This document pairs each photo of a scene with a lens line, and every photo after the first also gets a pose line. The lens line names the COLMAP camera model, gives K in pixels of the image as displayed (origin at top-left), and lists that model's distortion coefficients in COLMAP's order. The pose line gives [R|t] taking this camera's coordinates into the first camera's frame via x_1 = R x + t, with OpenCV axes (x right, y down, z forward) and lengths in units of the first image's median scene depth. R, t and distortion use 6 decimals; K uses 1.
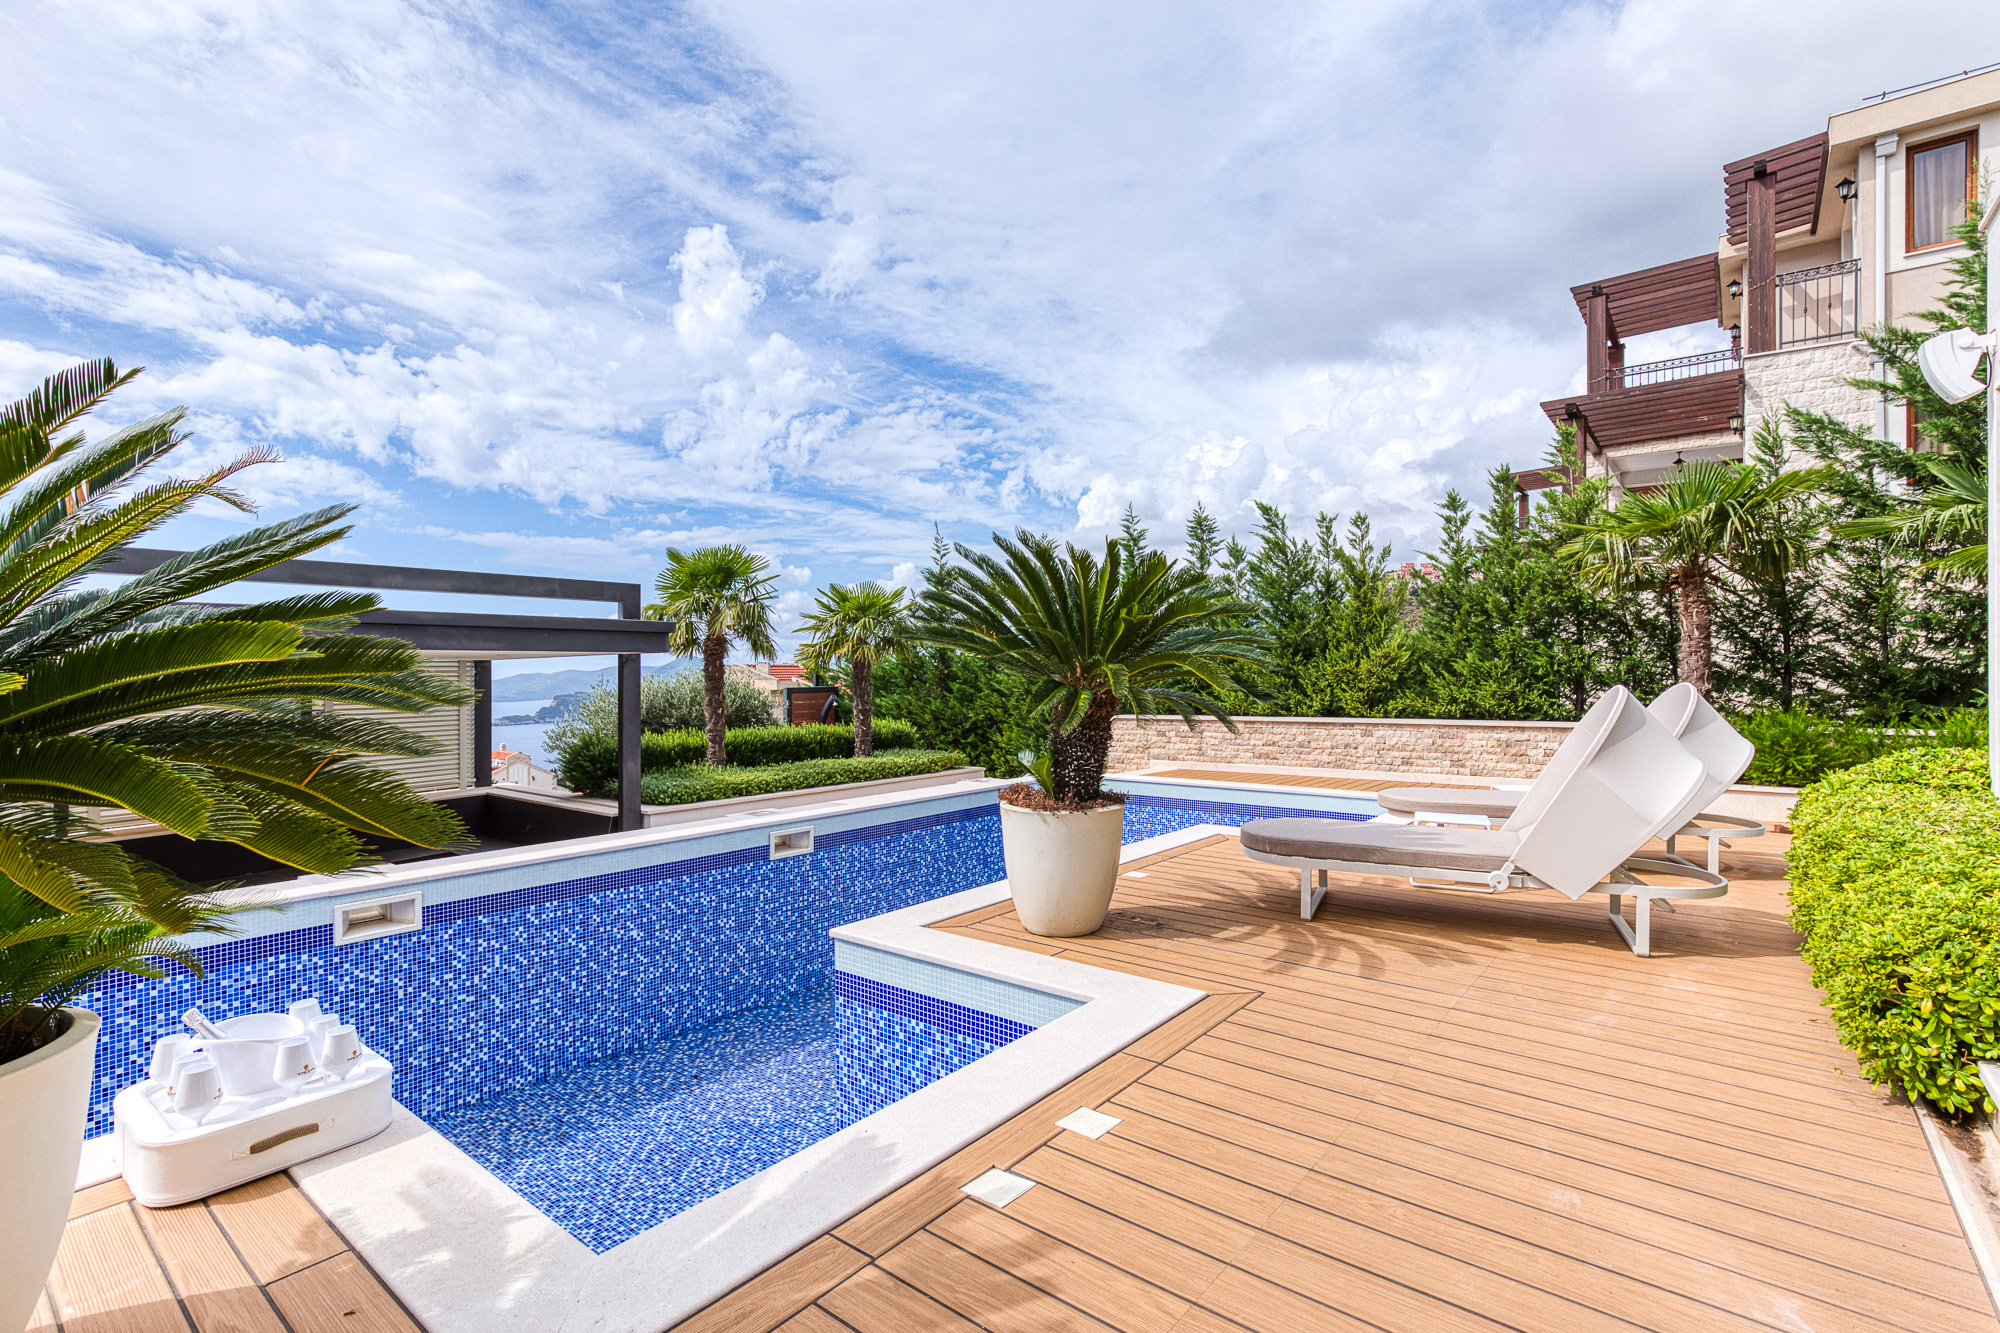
lens RADIAL K [[919.2, 0, 992.1], [0, 919.2, 671.5], [0, 0, 1]] dist [-0.003713, -0.000622]
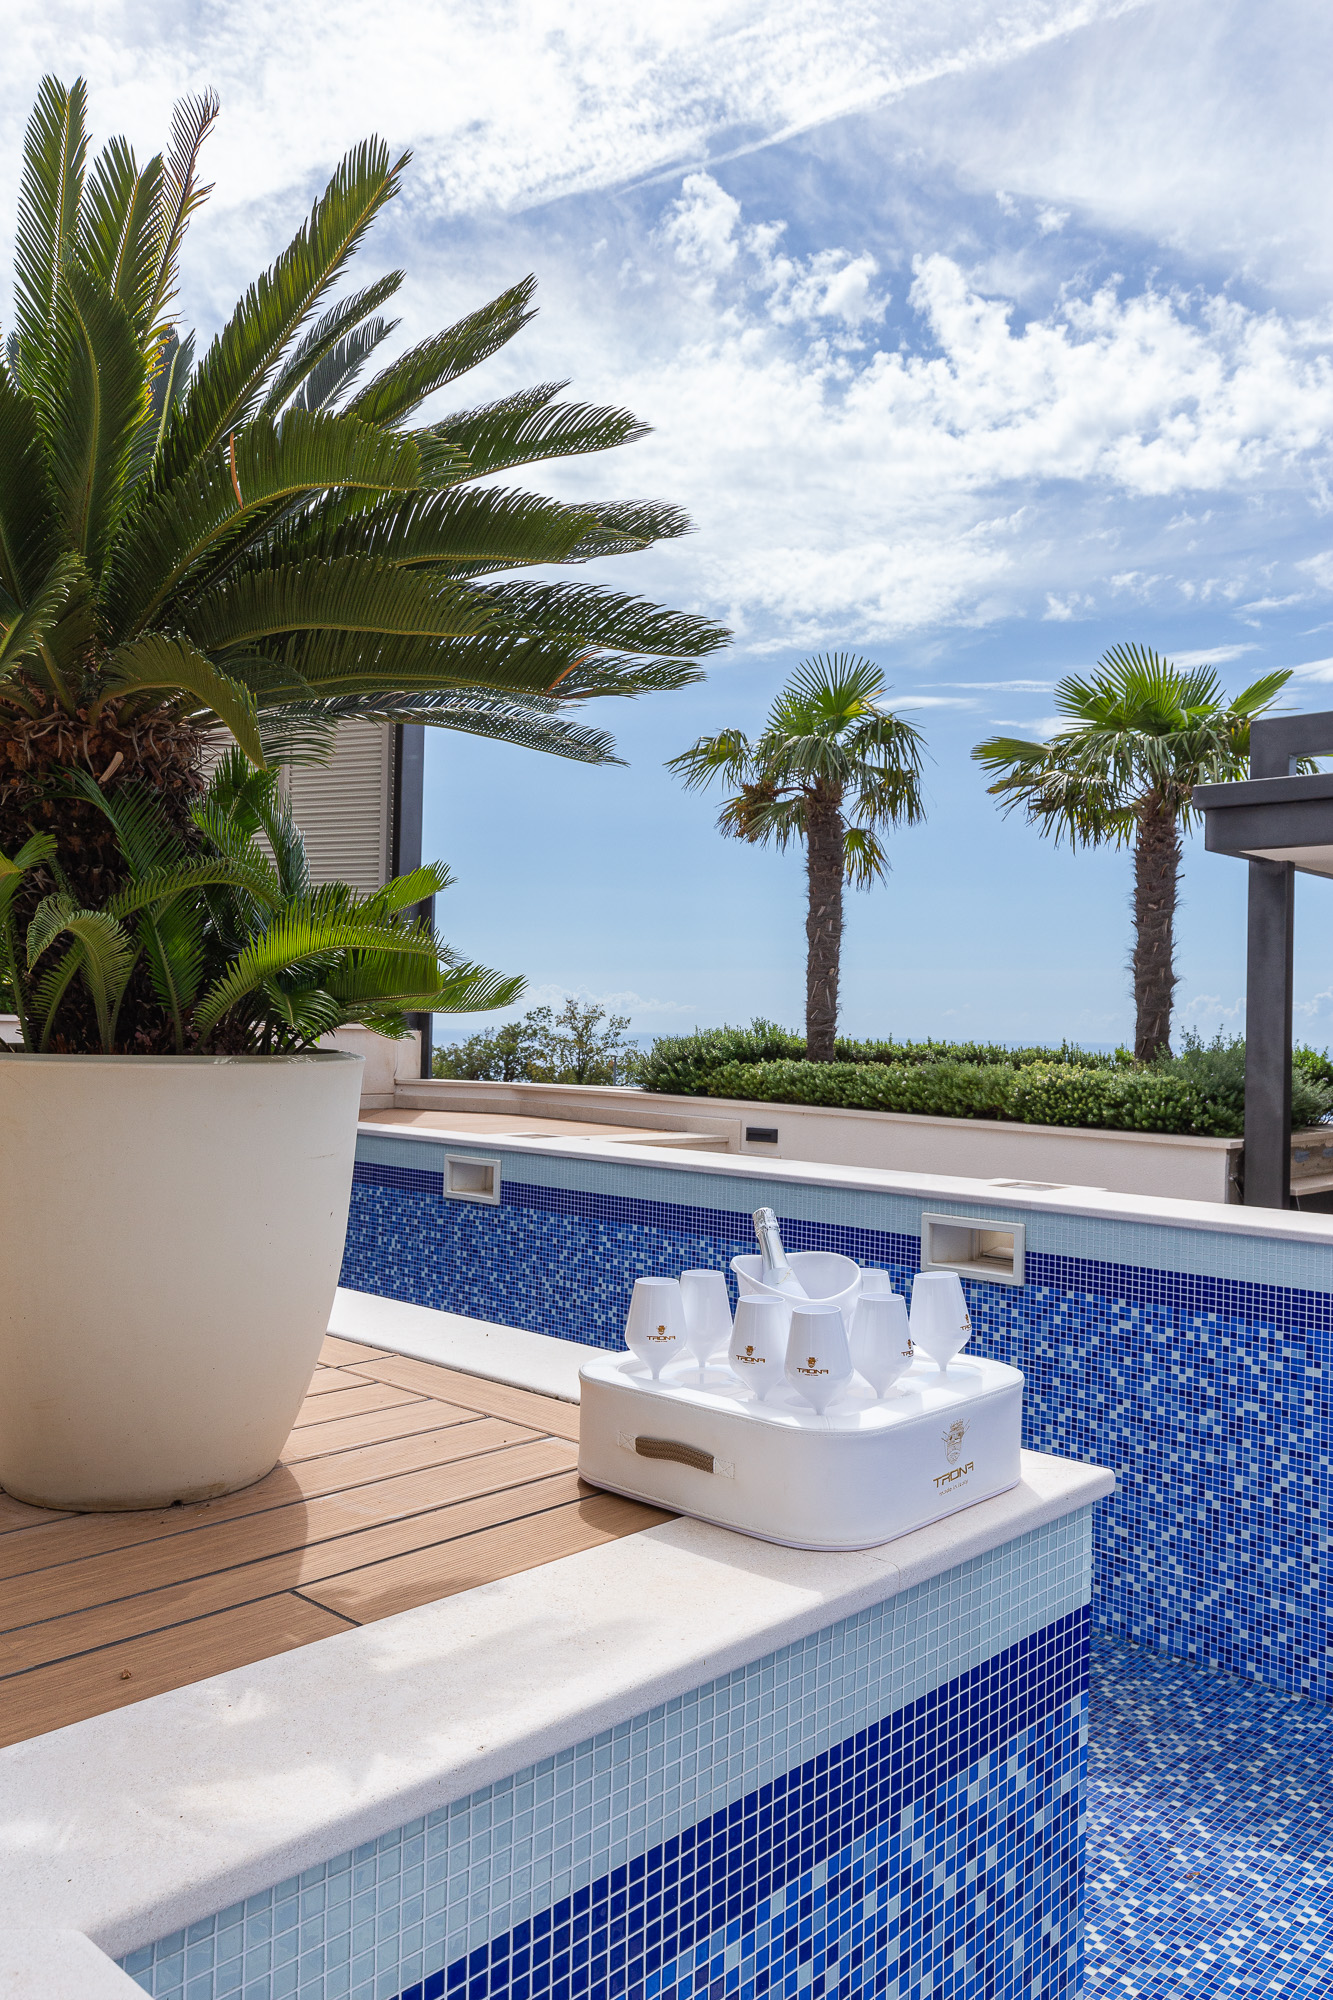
lens RADIAL K [[1479.3, 0, 665.3], [0, 1479.3, 996.2], [0, 0, 1]] dist [0.004280, 0.001875]
pose [[-0.063392, -0.001804, -0.997987, 0.026978], [-0.020972, 0.999780, -0.000475, 0.089418], [0.997768, 0.020900, -0.063416, 0.375884]]
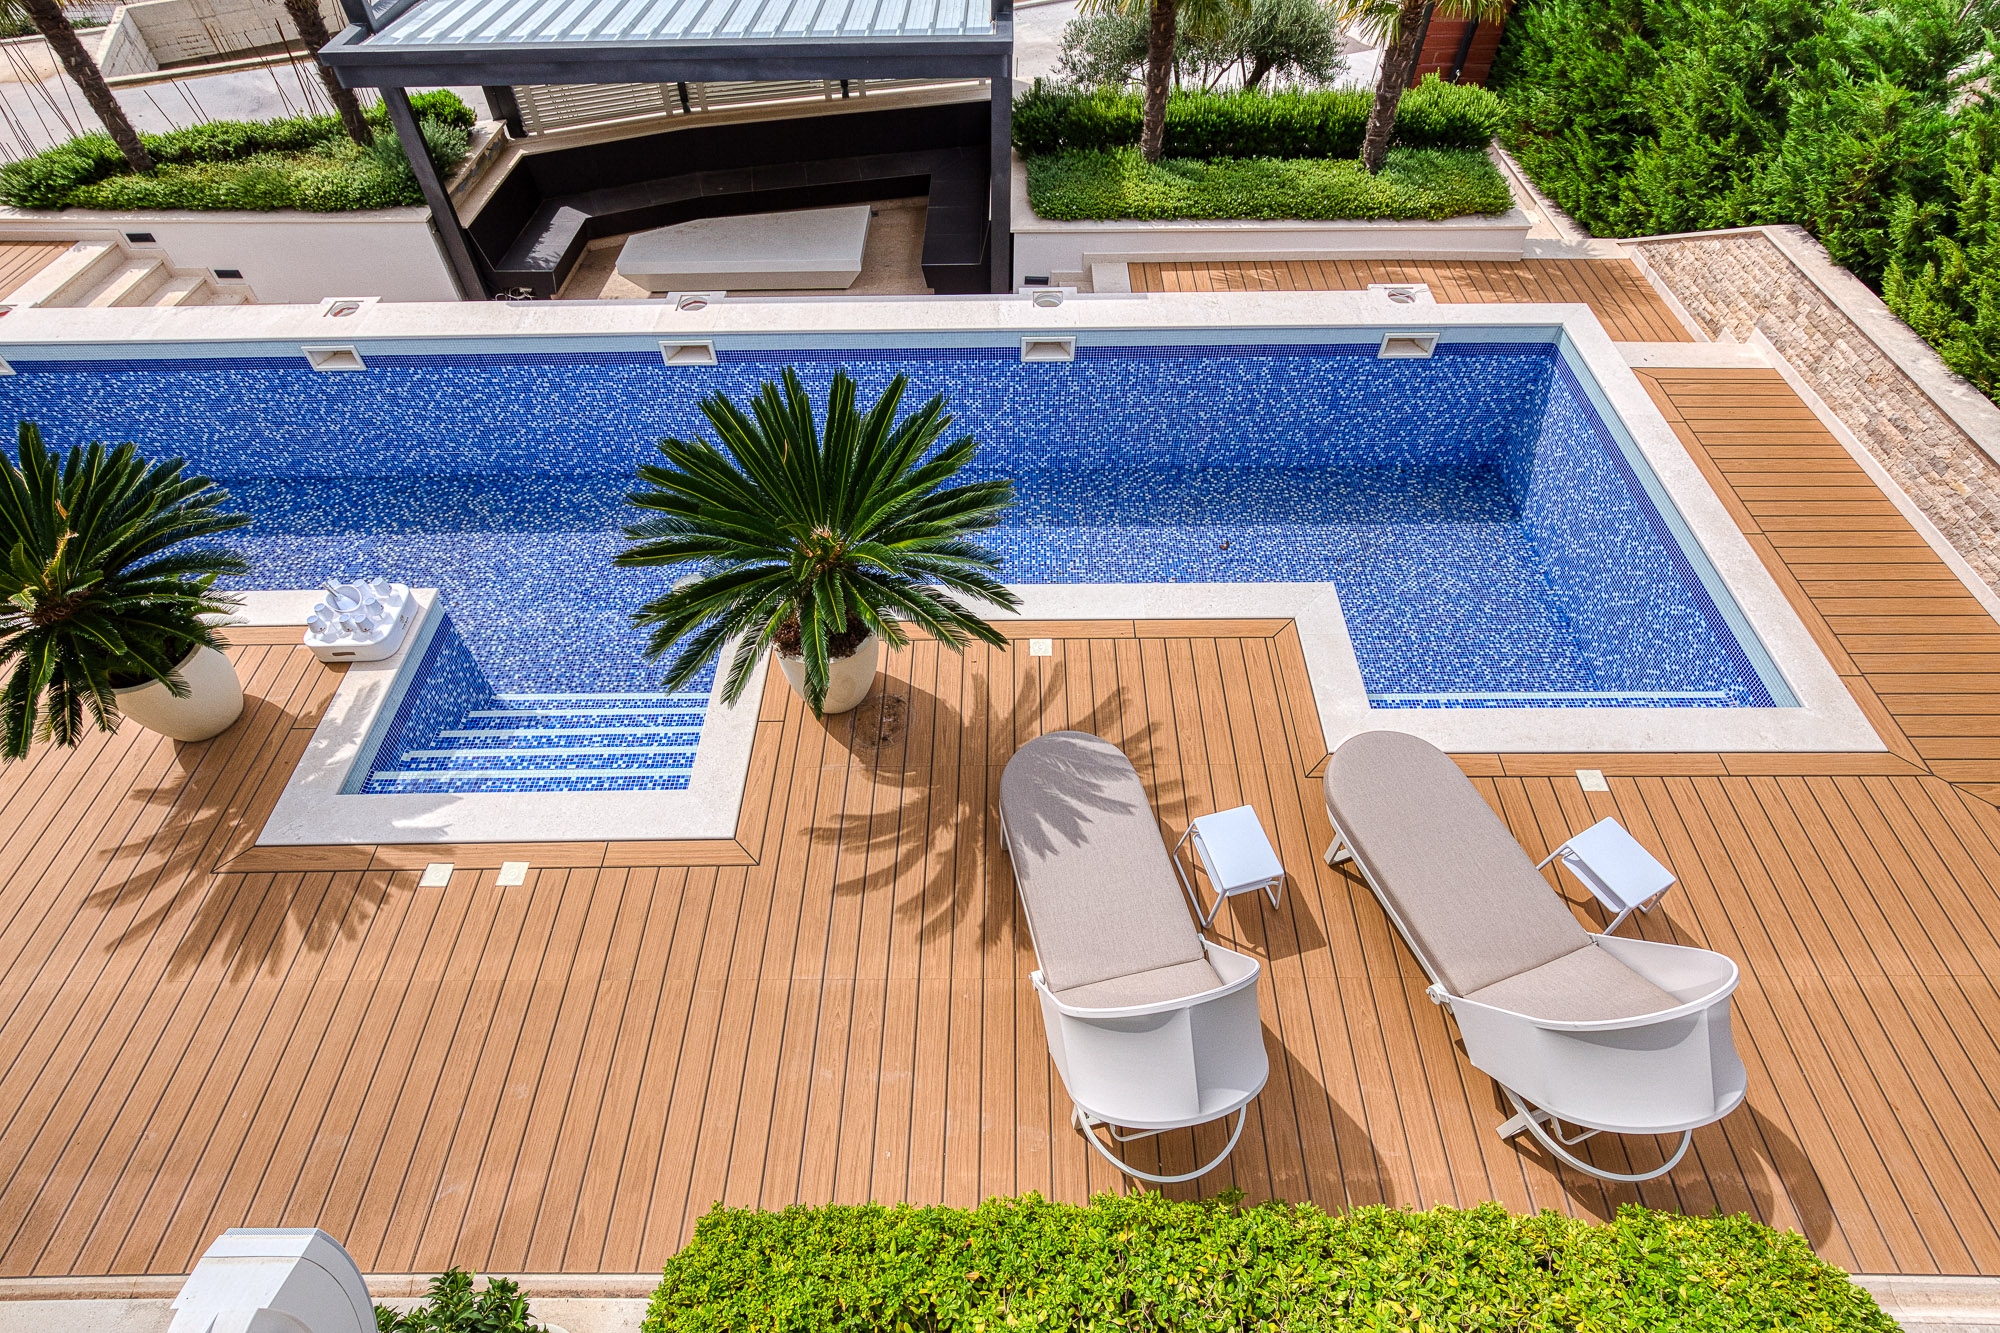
lens RADIAL K [[1011.9, 0, 996.0], [0, 1011.9, 664.9], [0, 0, 1]] dist [-0.015244, 0.007397]
pose [[0.642627, 0.584546, -0.495315, 0.618336], [0.005278, 0.643081, 0.765780, -0.547195], [0.766161, -0.494726, 0.410176, 0.432254]]
